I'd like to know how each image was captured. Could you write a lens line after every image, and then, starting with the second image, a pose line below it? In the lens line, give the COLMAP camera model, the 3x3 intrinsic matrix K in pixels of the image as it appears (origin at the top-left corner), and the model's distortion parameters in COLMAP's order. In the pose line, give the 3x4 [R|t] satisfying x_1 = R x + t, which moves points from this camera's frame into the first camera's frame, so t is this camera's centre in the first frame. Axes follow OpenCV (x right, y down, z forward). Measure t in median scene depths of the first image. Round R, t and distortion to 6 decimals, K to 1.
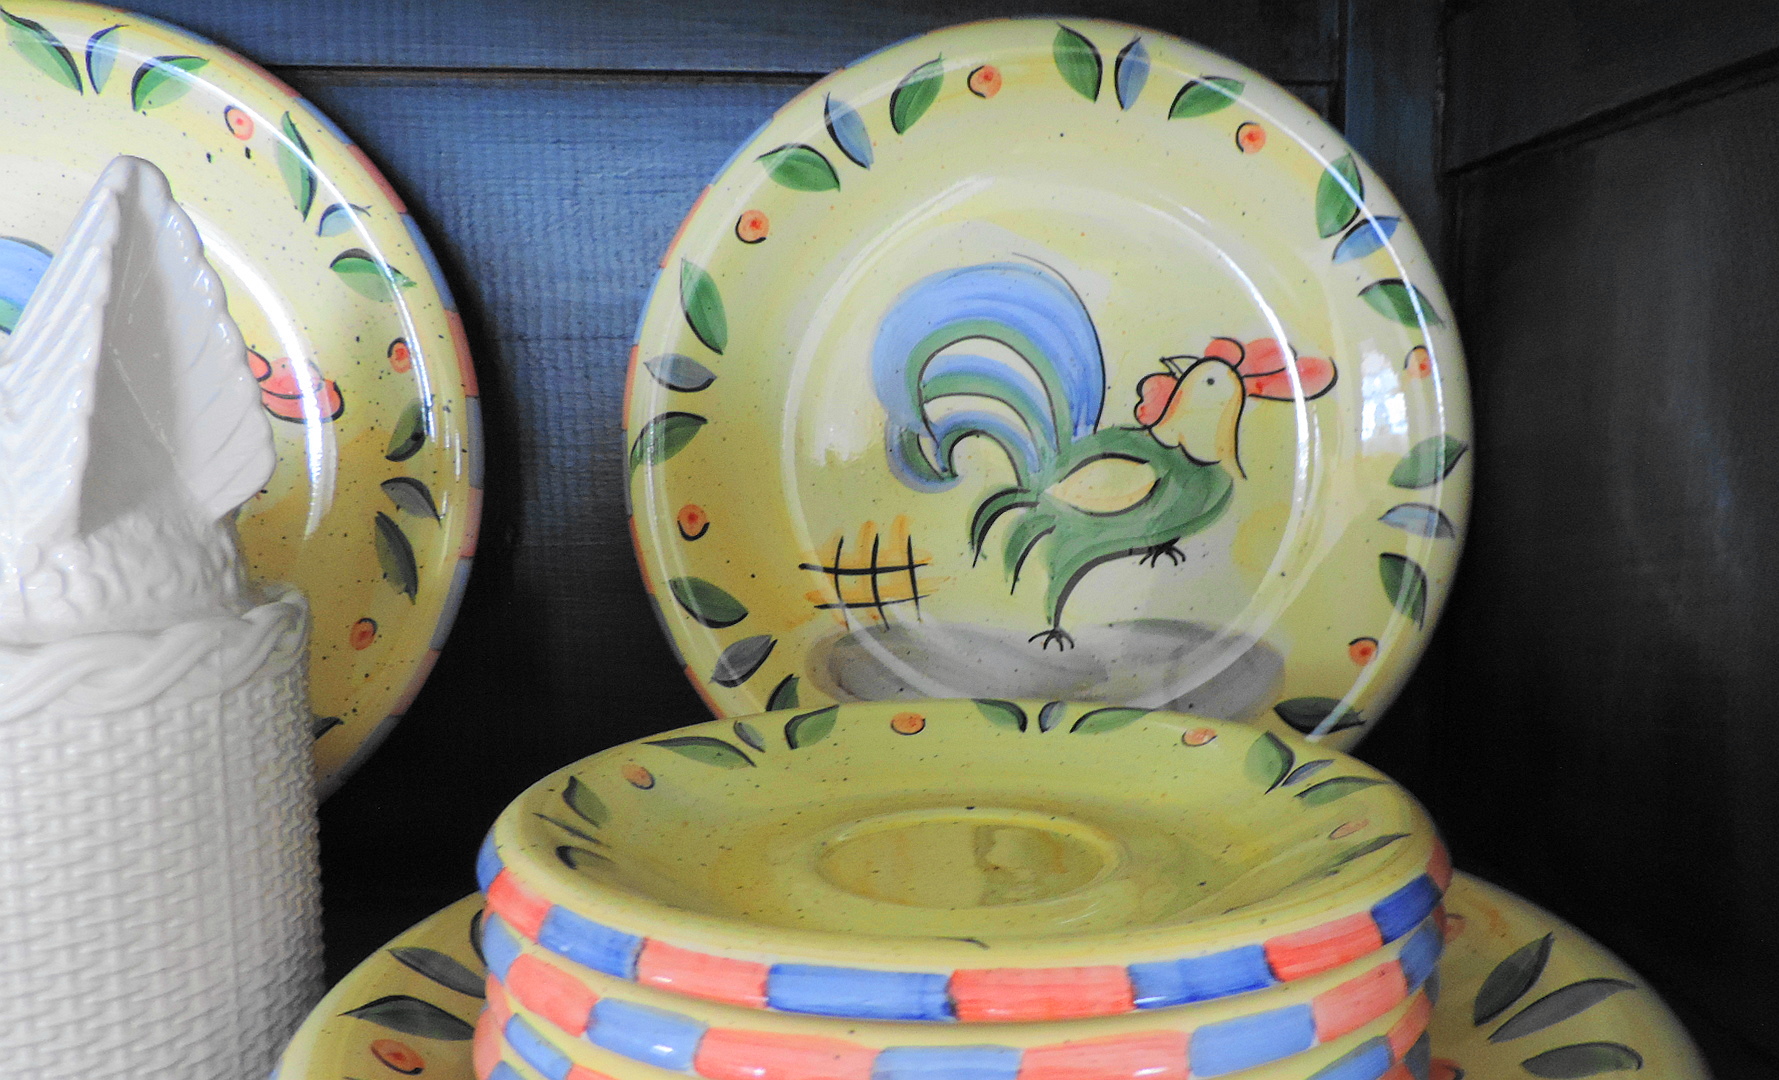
lens RADIAL K [[1385.2, 0, 904.3], [0, 1385.2, 548.1], [0, 0, 1]] dist [-0.007207, 0.000413]
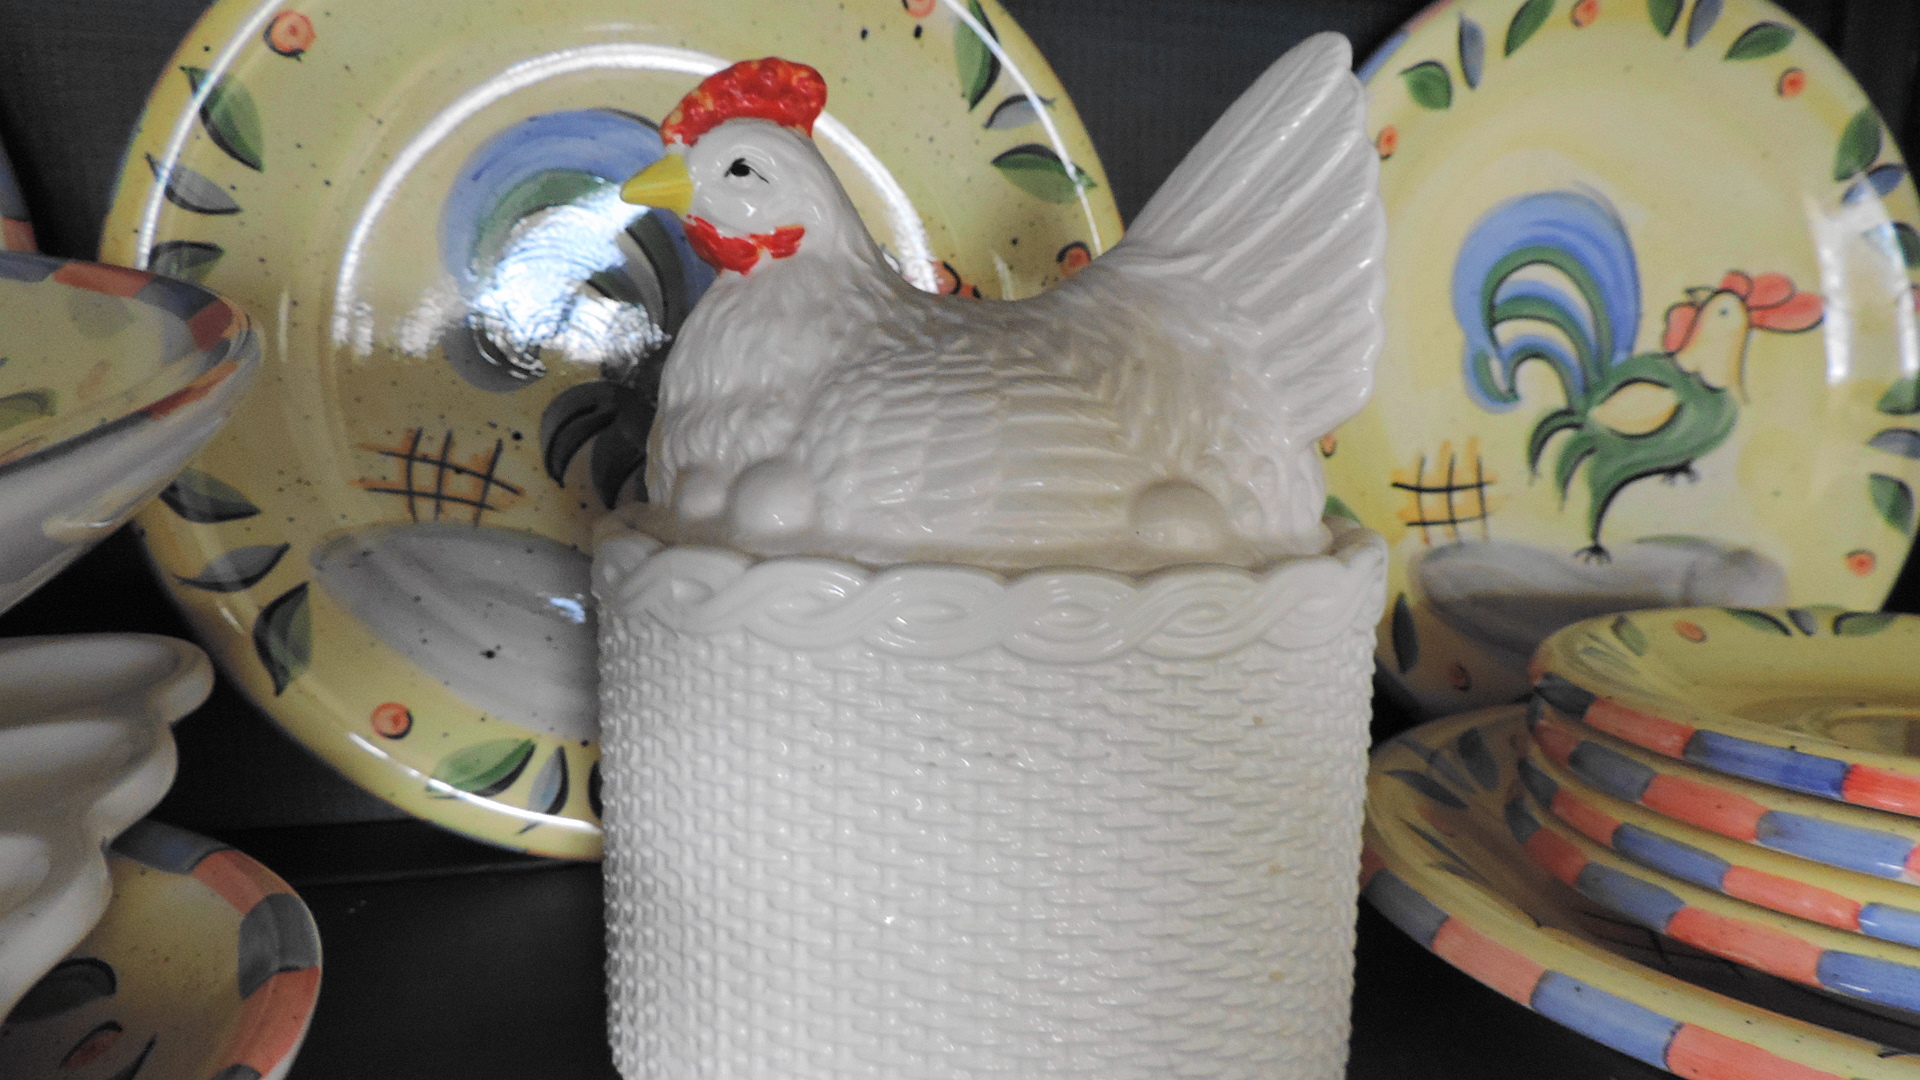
lens RADIAL K [[1385.6, 0, 964.5], [0, 1385.6, 546.4], [0, 0, 1]] dist [-0.016112, -0.001013]
pose [[0.978995, -0.008274, 0.203716, -0.580627], [-0.002955, 0.998496, 0.054752, 0.003632], [-0.203862, -0.054204, 0.977498, 0.073750]]
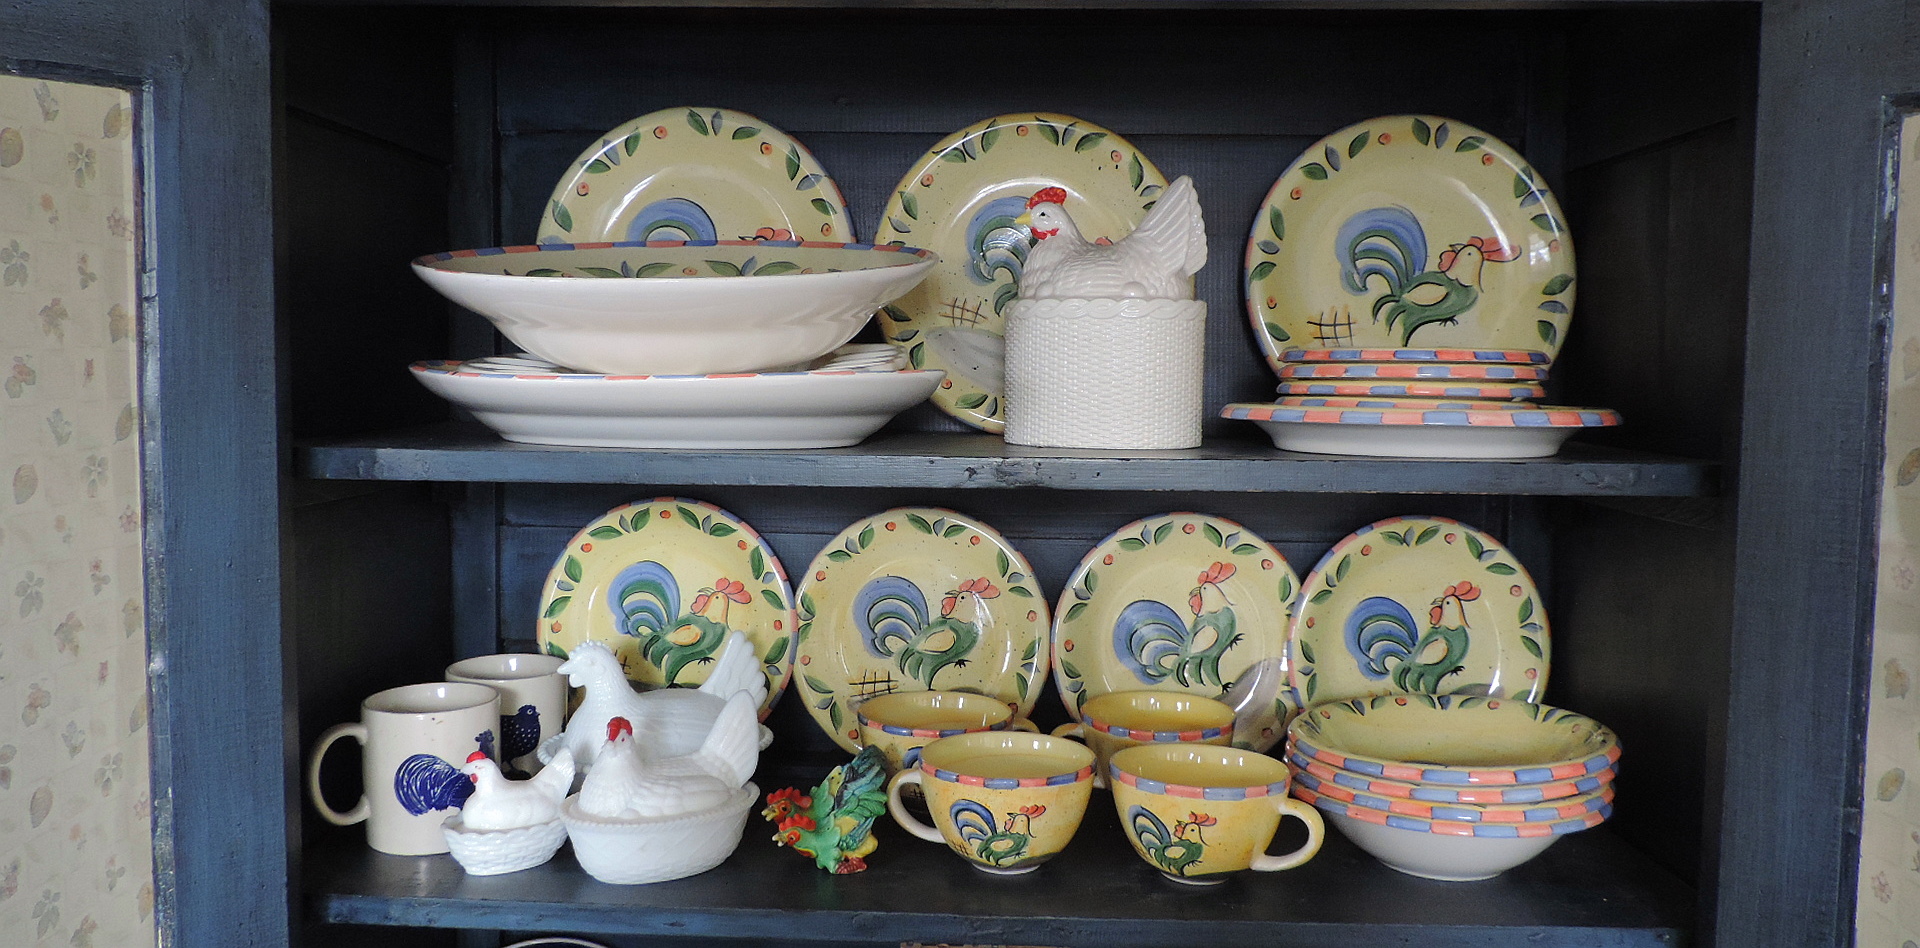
lens RADIAL K [[1358.8, 0, 959.9], [0, 1358.8, 467.6], [0, 0, 1]] dist [-0.007287, 0.000709]
pose [[0.993559, 0.024529, -0.110629, -0.431582], [-0.026200, 0.999563, -0.013682, 0.336704], [0.110245, 0.016492, 0.993768, -1.603413]]
